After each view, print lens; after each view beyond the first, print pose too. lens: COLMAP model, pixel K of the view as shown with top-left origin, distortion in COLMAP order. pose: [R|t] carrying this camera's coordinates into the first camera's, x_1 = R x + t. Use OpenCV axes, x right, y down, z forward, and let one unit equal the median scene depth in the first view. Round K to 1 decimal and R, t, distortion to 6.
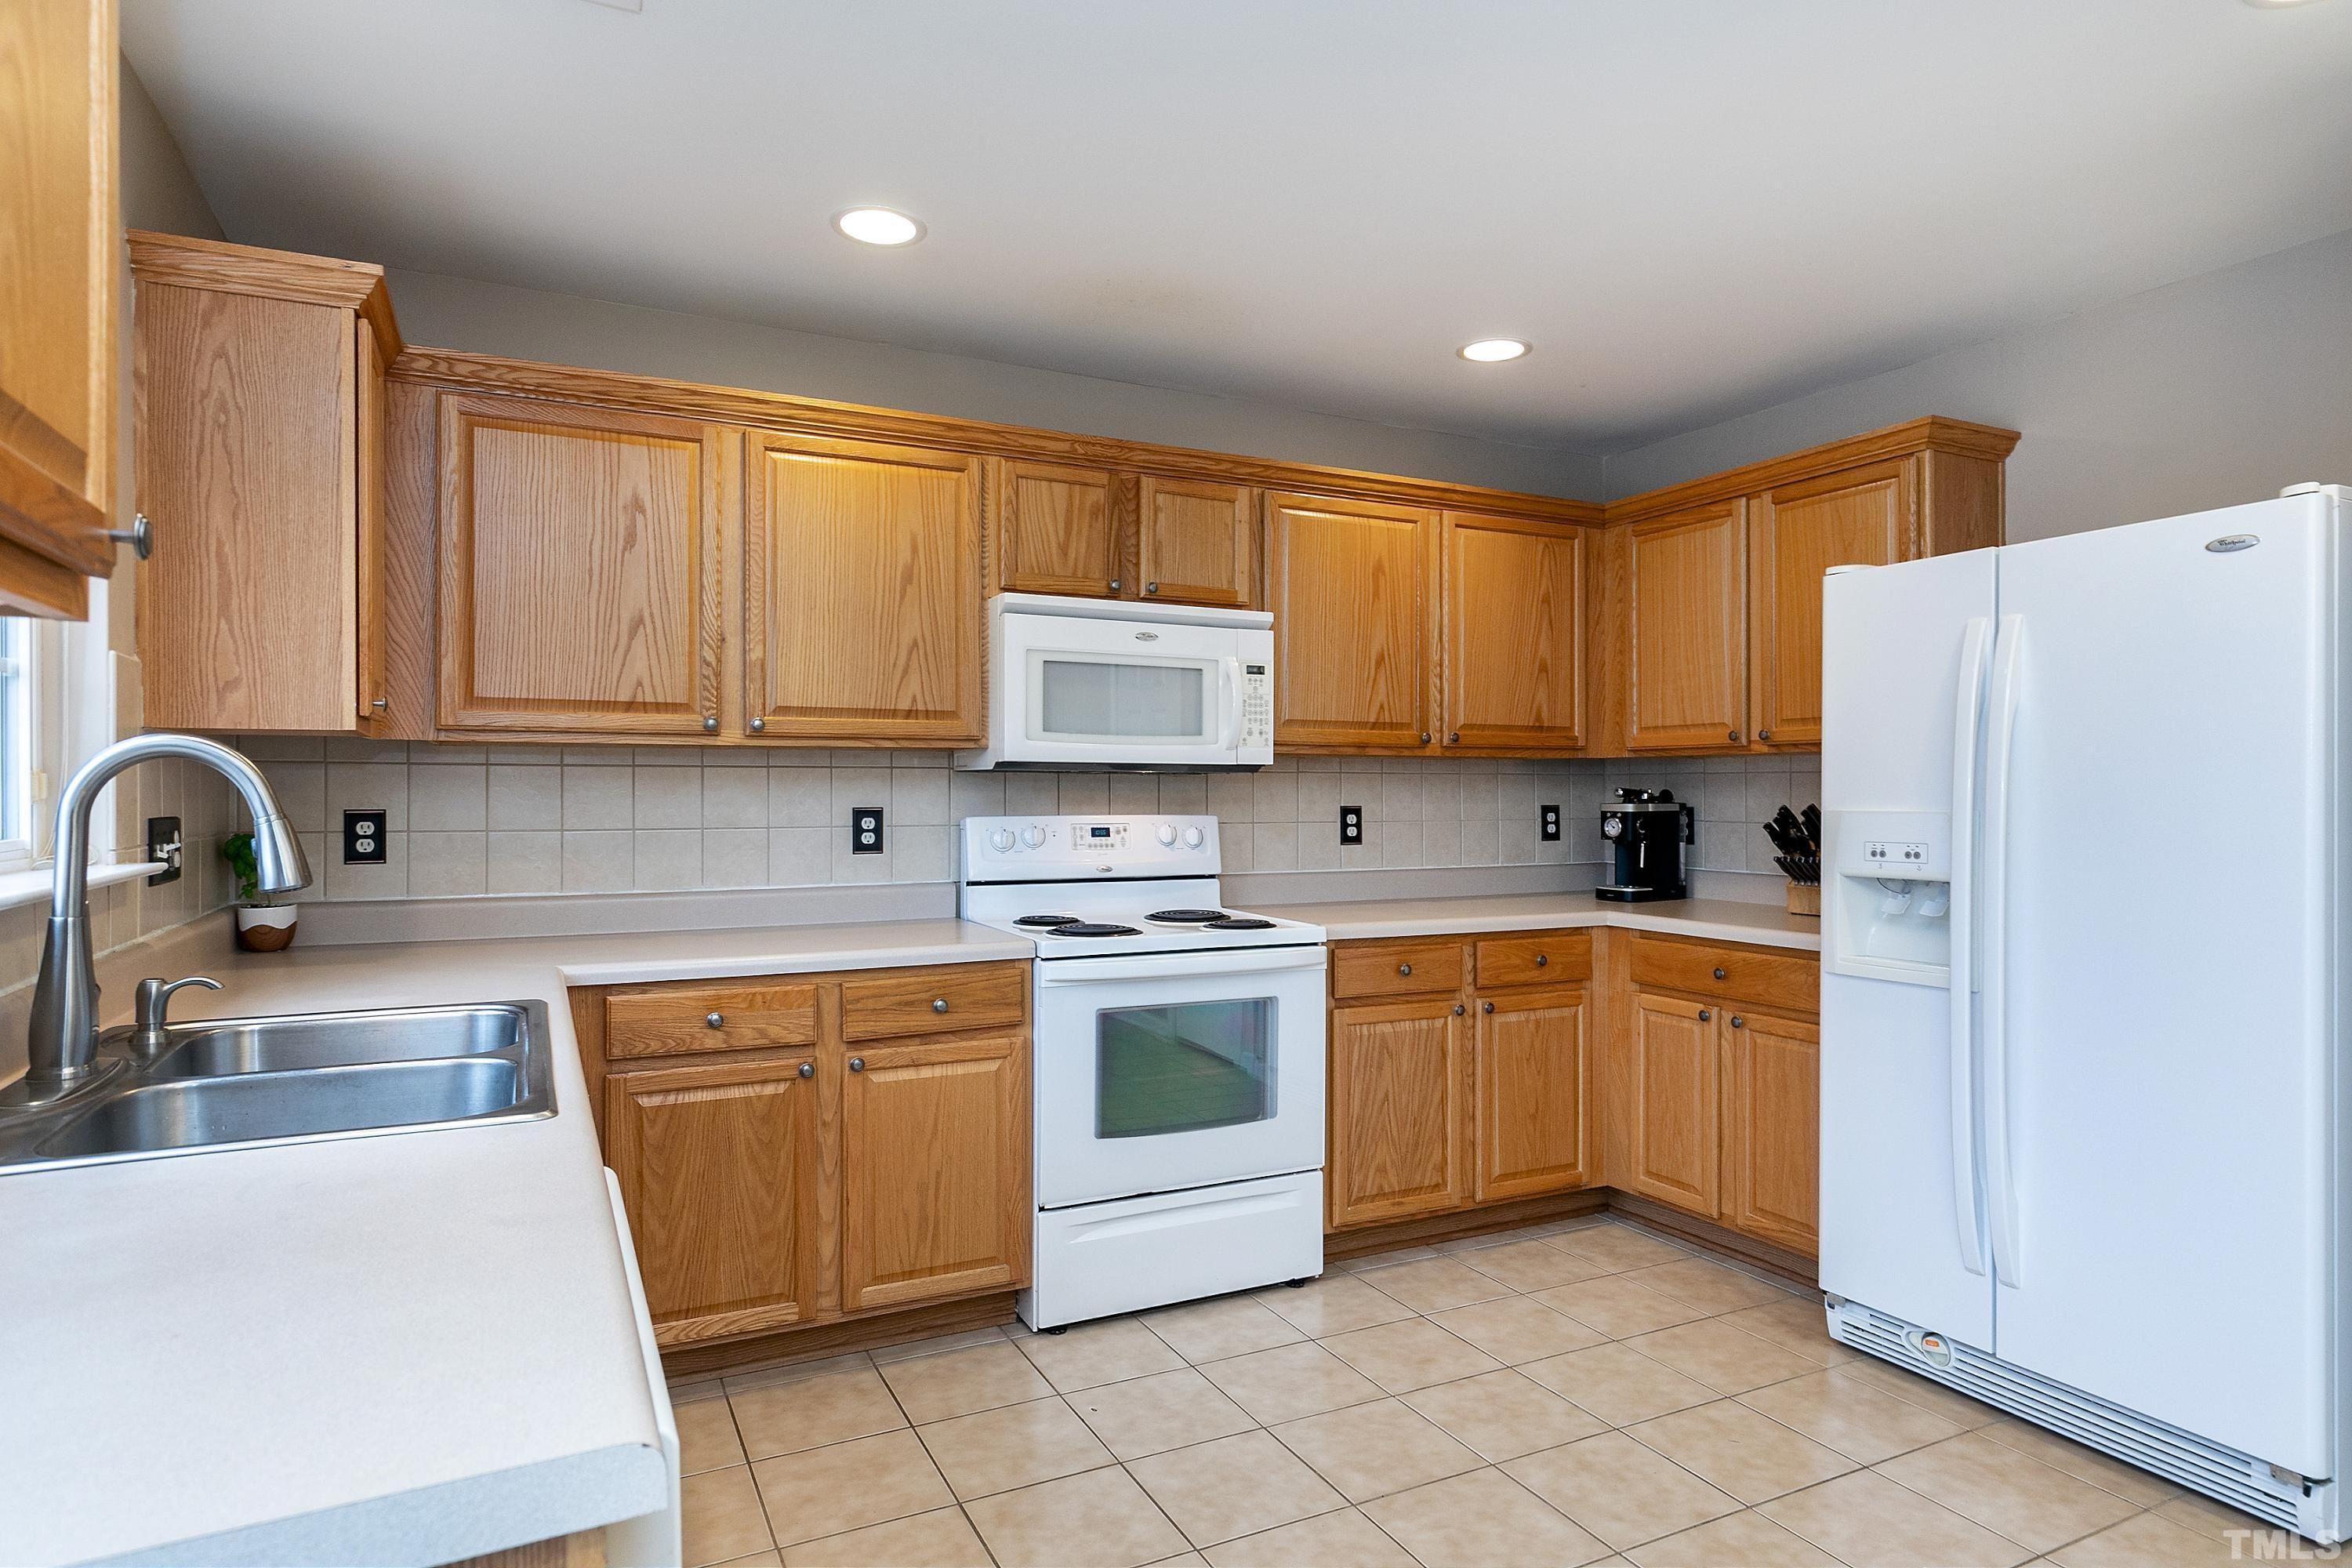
lens RADIAL K [[1270.7, 0, 1210.2], [0, 1270.7, 793.0], [0, 0, 1]] dist [0.004175, -0.000743]
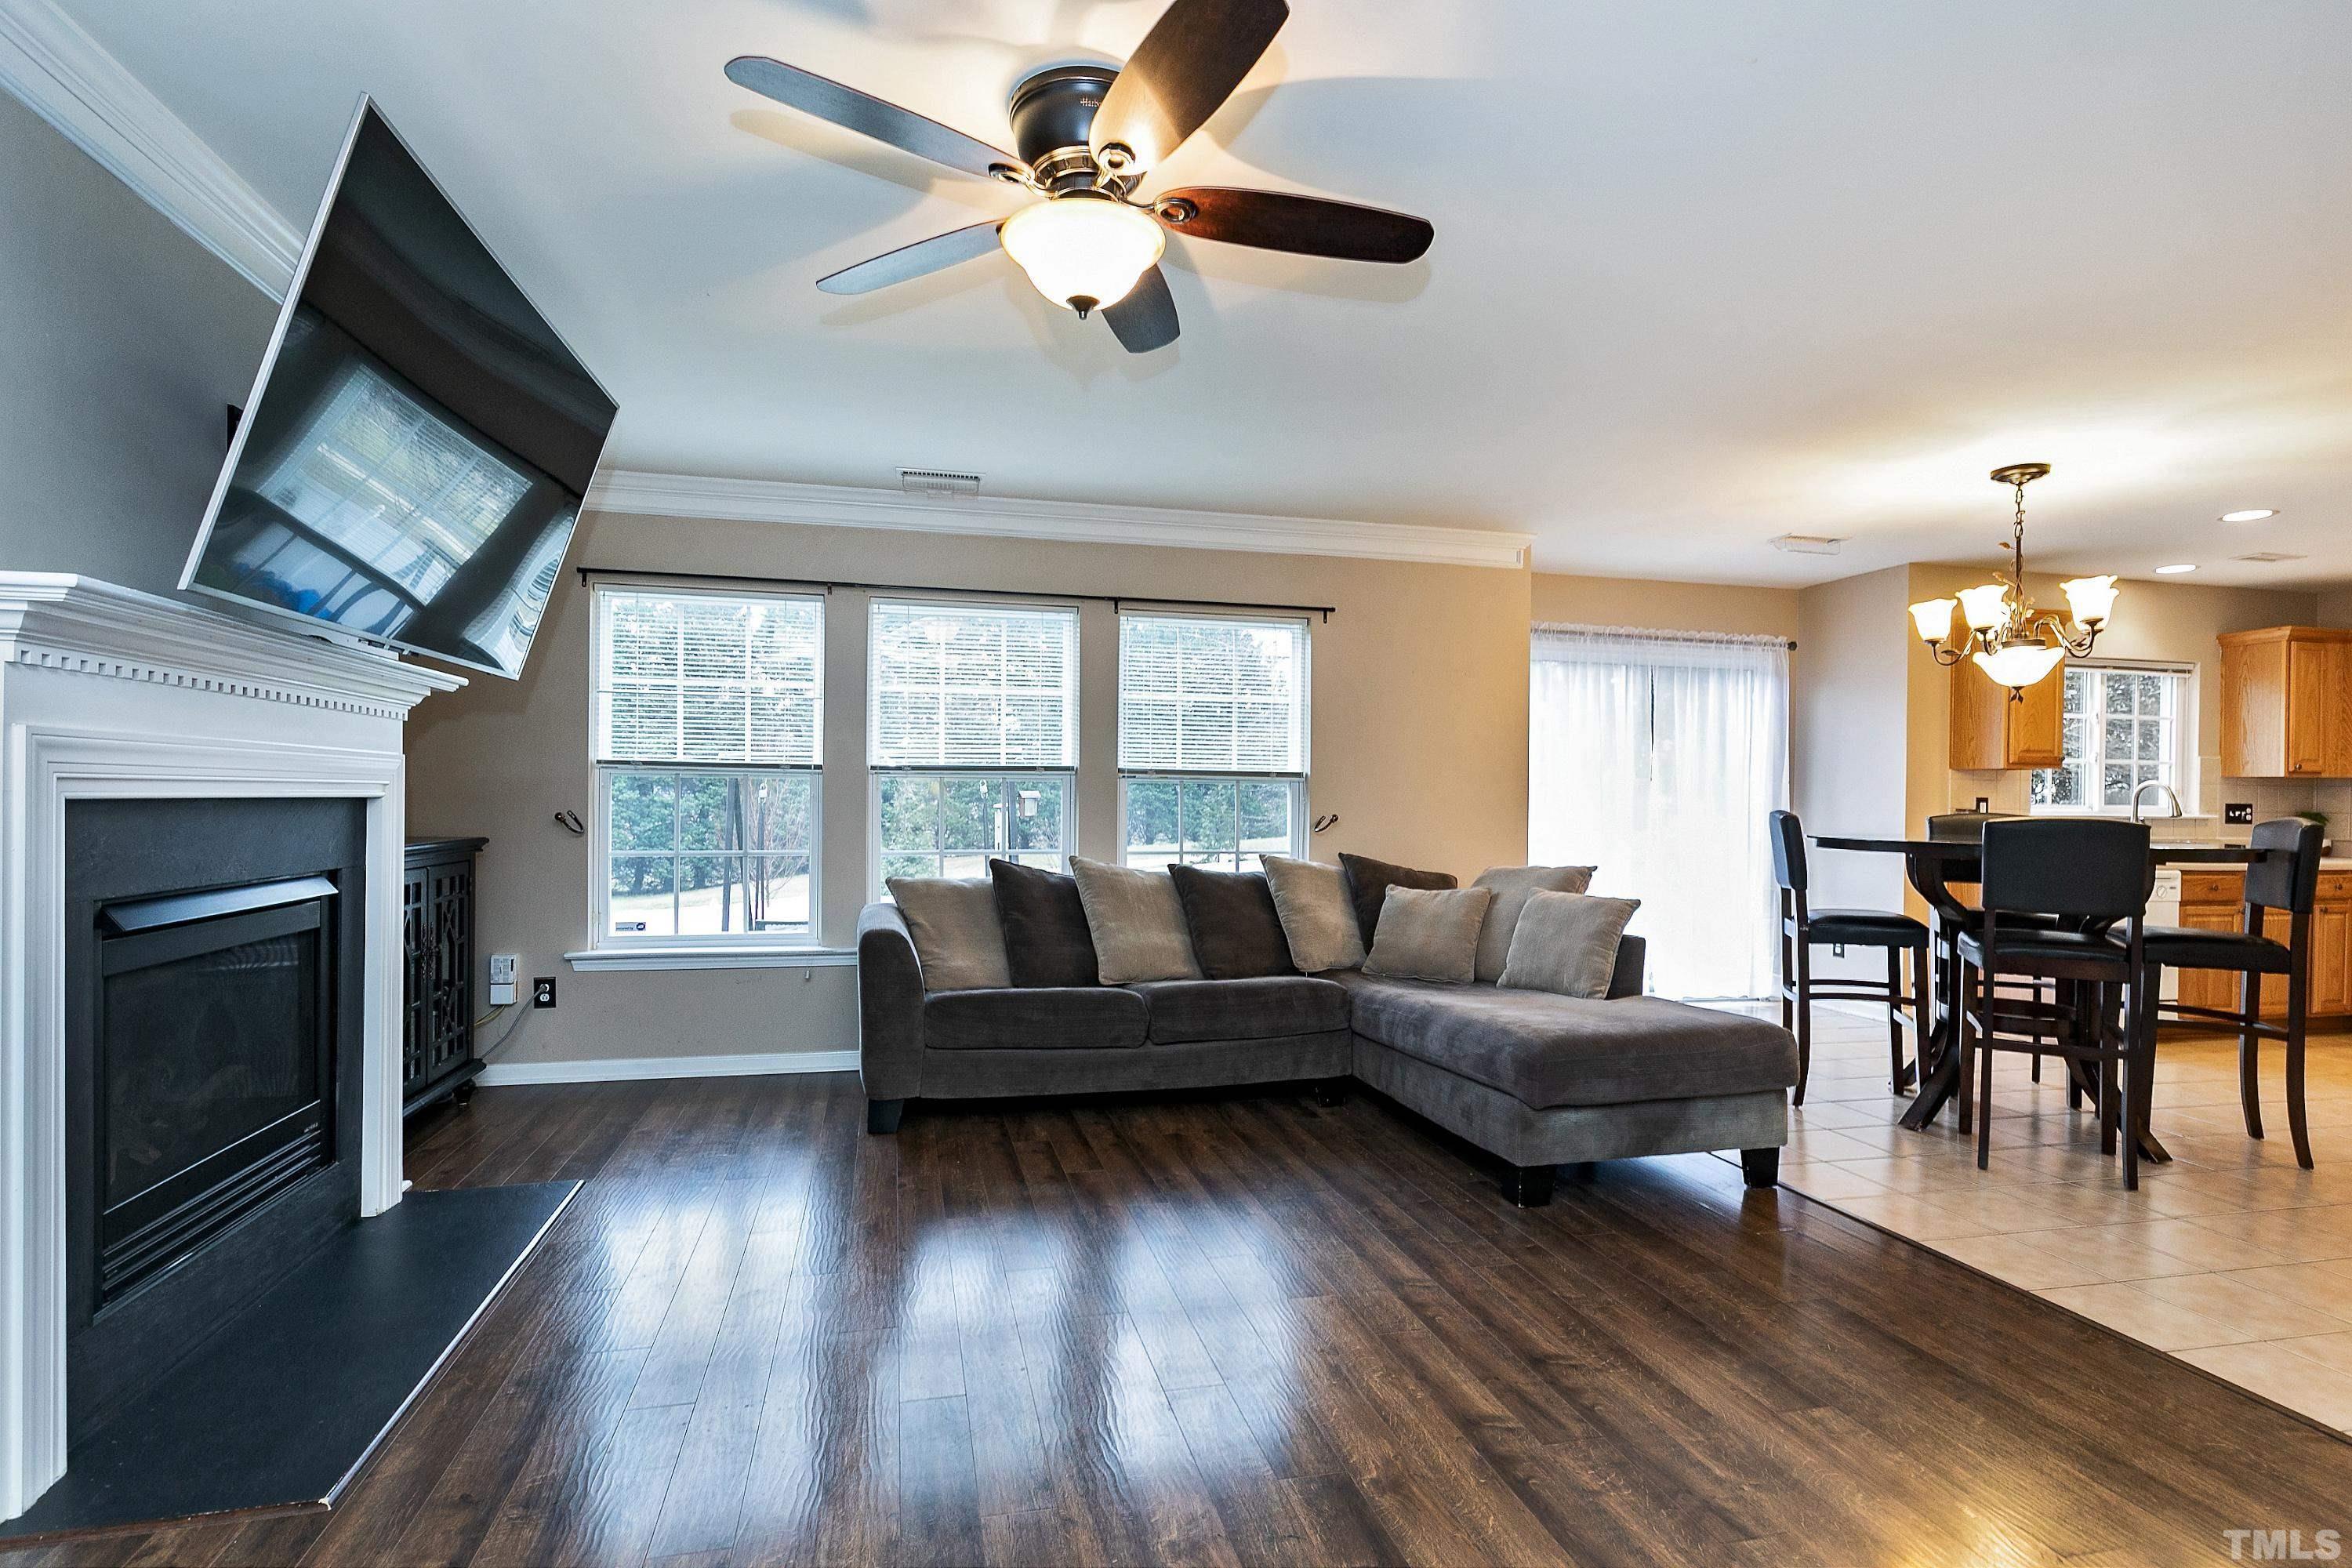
lens RADIAL K [[1143.7, 0, 1139.2], [0, 1143.7, 796.5], [0, 0, 1]] dist [0.004410, -0.000734]
pose [[-0.251931, -0.000248, -0.967745, 1.896752], [-0.018173, 0.999825, 0.004475, 0.026781], [0.967575, 0.018714, -0.251892, -0.685000]]
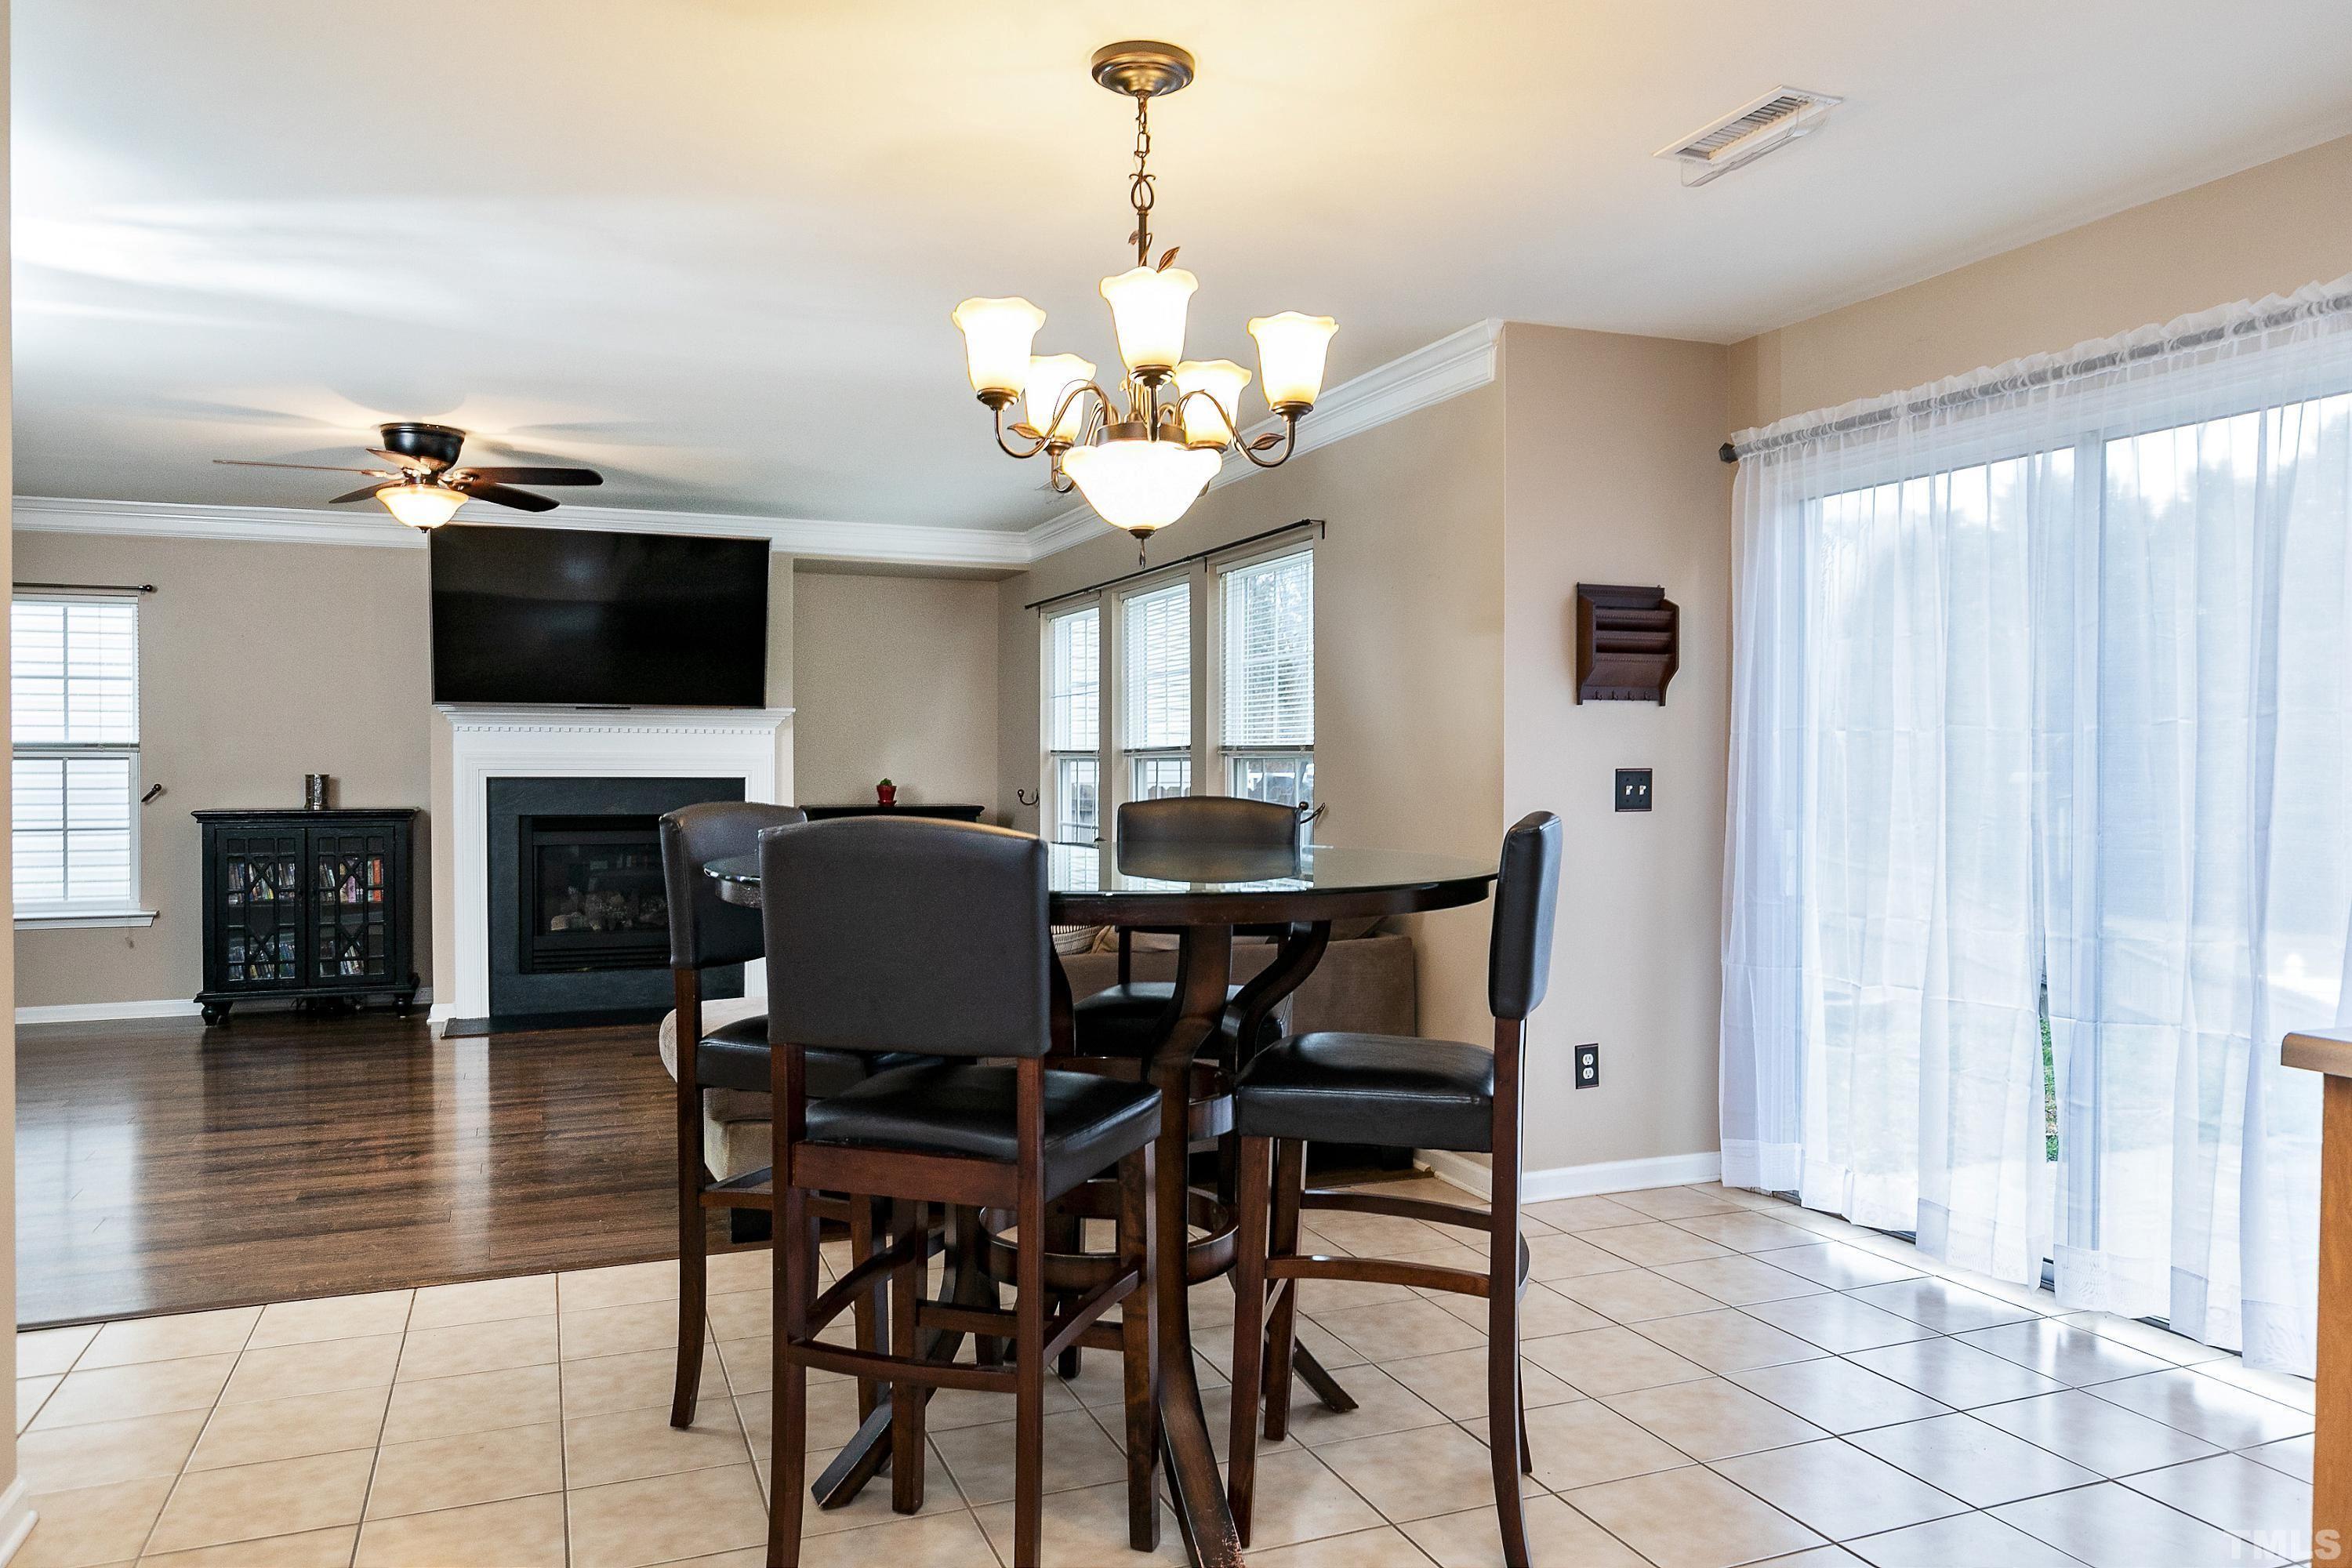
lens RADIAL K [[1583.2, 0, 1134.4], [0, 1583.2, 786.4], [0, 0, 1]] dist [0.007230, -0.000041]
pose [[-0.992995, 0.004133, 0.118082, 0.228096], [0.006935, 0.999704, 0.023324, -0.003677], [-0.117950, 0.023980, -0.992730, 0.847686]]
